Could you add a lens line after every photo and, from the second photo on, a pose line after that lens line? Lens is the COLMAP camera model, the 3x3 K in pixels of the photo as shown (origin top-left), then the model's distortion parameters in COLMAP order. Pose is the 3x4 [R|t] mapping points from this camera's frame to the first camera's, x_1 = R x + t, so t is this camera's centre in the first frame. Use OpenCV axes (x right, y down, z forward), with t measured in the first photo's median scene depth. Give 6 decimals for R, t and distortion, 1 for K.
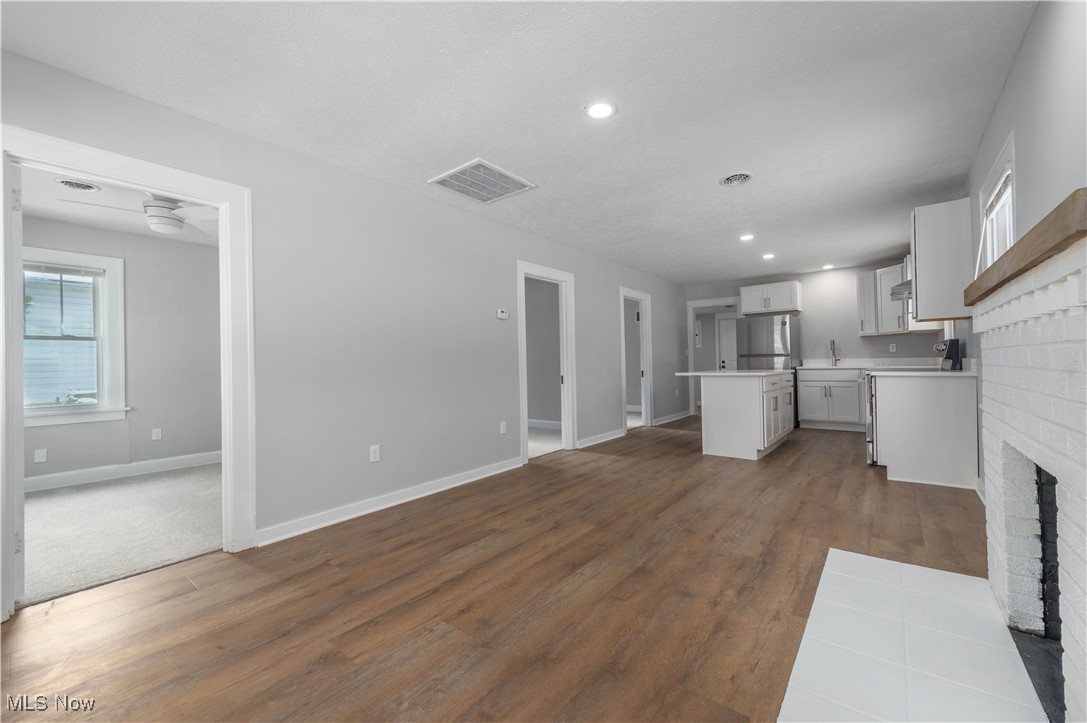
lens RADIAL K [[427.2, 0, 564.5], [0, 427.2, 357.9], [0, 0, 1]] dist [0.013411, -0.004310]
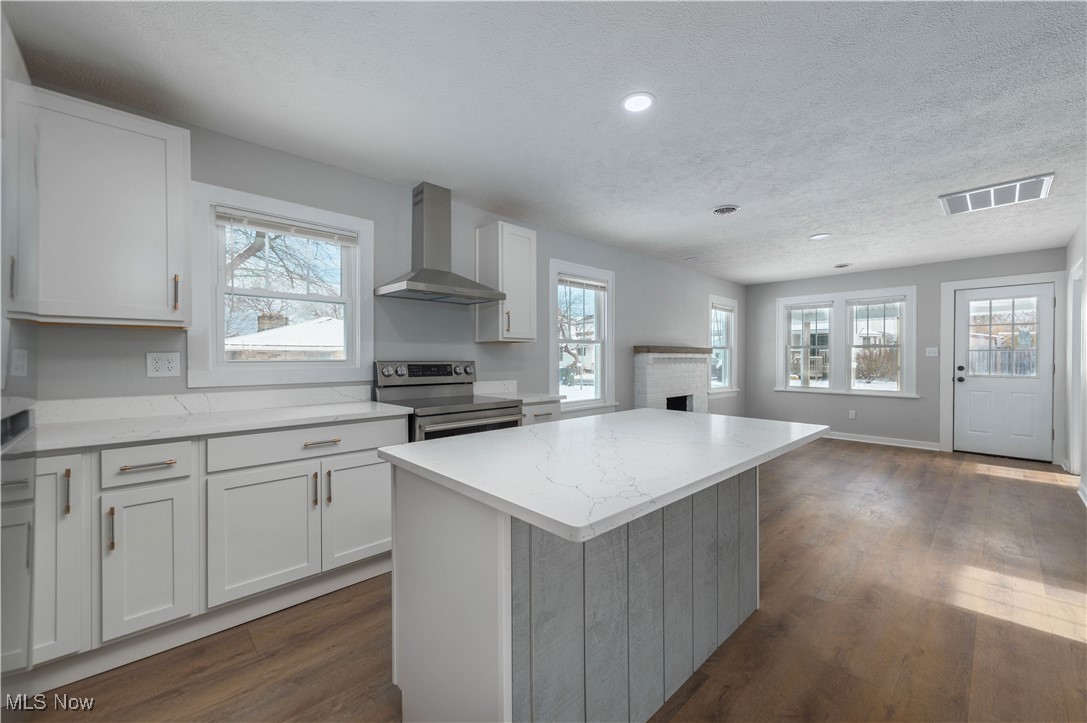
lens RADIAL K [[427.2, 0, 561.8], [0, 427.2, 361.2], [0, 0, 1]] dist [0.013411, -0.004310]
pose [[-0.989200, 0.021470, 0.144991, 0.613160], [0.020376, 0.999752, -0.009024, -0.032847], [-0.145148, -0.005972, -0.989392, 1.986333]]
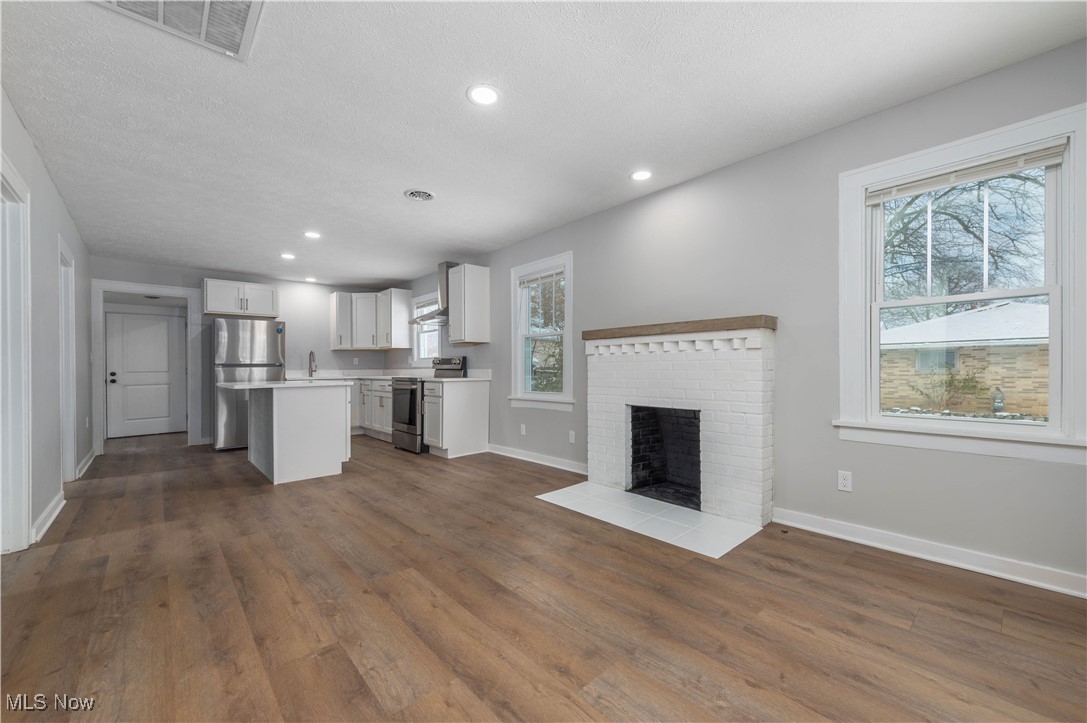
lens RADIAL K [[427.2, 0, 558.3], [0, 427.2, 372.4], [0, 0, 1]] dist [0.013411, -0.004310]
pose [[0.168166, 0.005600, 0.985743, -0.532835], [-0.005239, 0.999975, -0.004787, 0.018062], [-0.985745, -0.004359, 0.168191, 0.453605]]
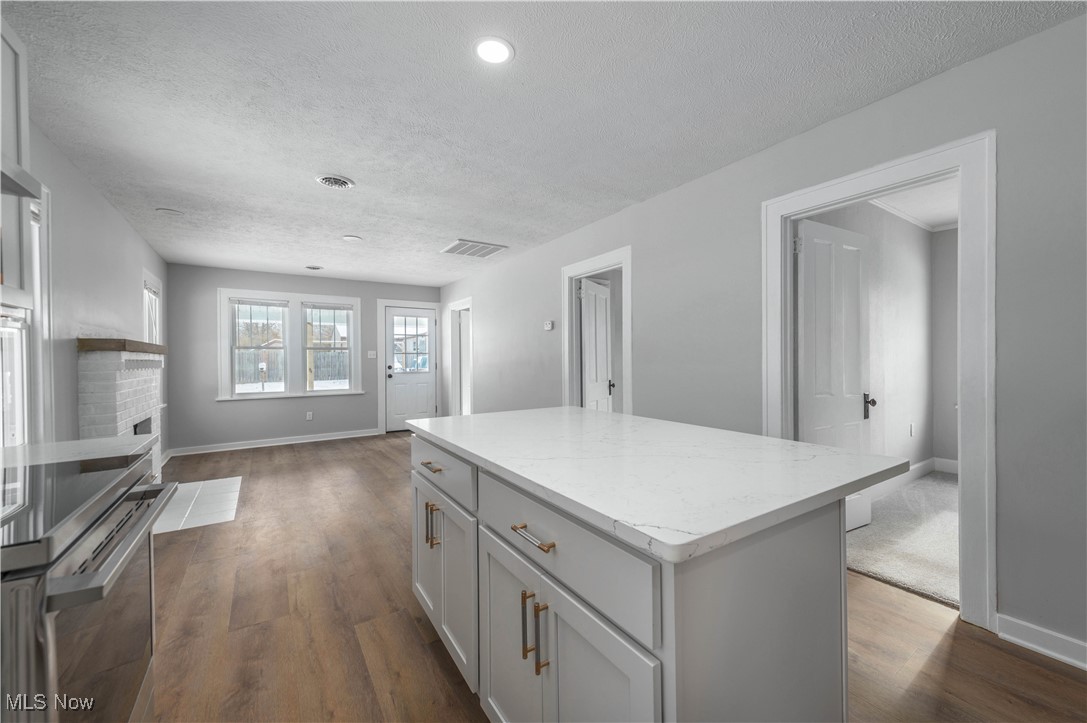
lens RADIAL K [[427.2, 0, 555.6], [0, 427.2, 368.5], [0, 0, 1]] dist [0.013411, -0.004310]
pose [[-0.318889, 0.046734, -0.946639, 1.044911], [0.028425, 0.998806, 0.039734, -0.043779], [0.947366, -0.014238, -0.319837, 1.614895]]
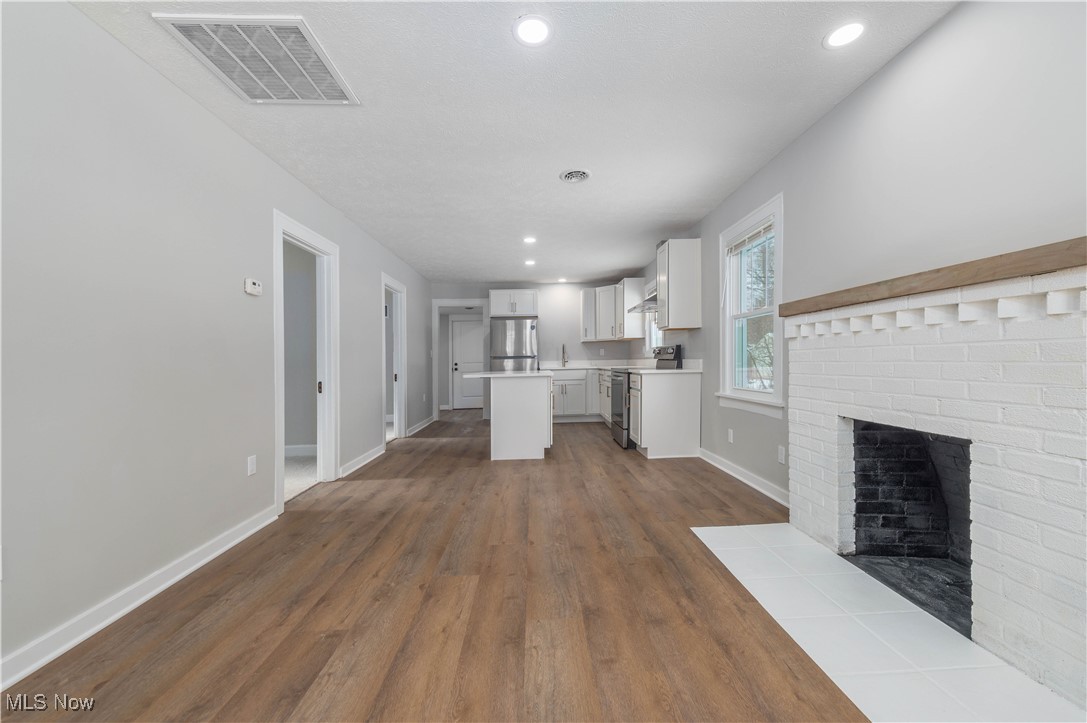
lens RADIAL K [[427.2, 0, 552.7], [0, 427.2, 363.8], [0, 0, 1]] dist [0.013411, -0.004310]
pose [[0.768451, -0.002674, 0.639903, -0.244770], [-0.001142, 0.999984, 0.005551, 0.007566], [-0.639907, -0.004997, 0.768436, 0.250953]]
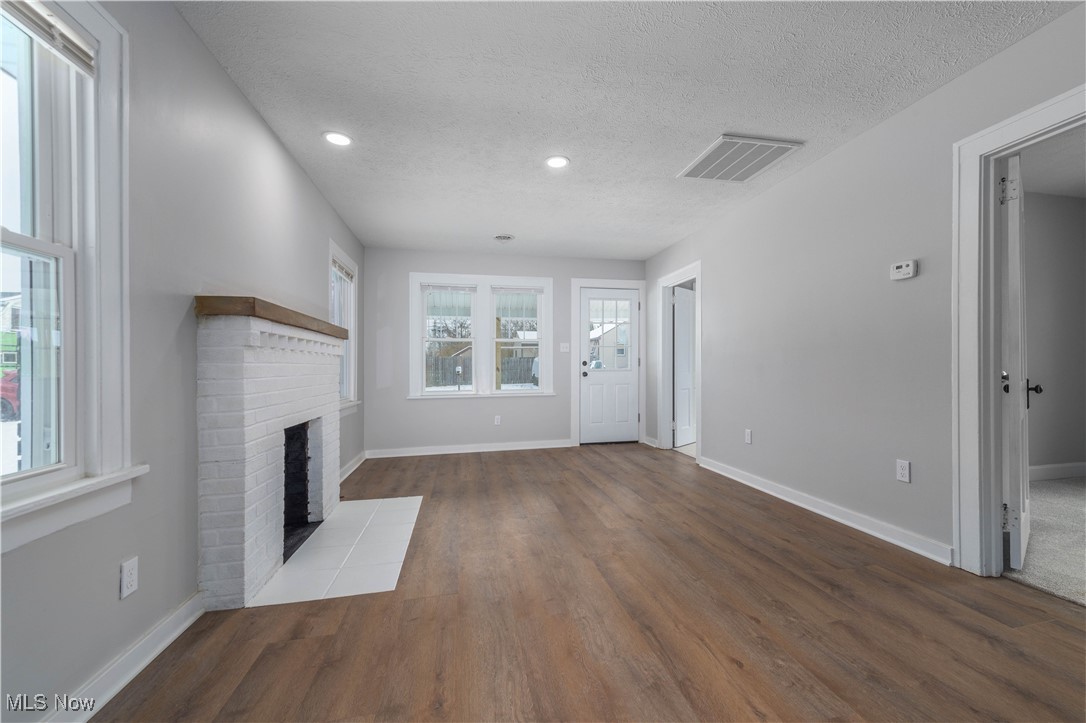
lens RADIAL K [[425.4, 0, 557.0], [0, 425.4, 369.5], [0, 0, 1]] dist [0.007408, -0.001251]
pose [[-0.645346, 0.033725, -0.763146, 0.694358], [0.035726, 0.999264, 0.013948, 0.003594], [0.763055, -0.018263, -0.646076, 1.203611]]
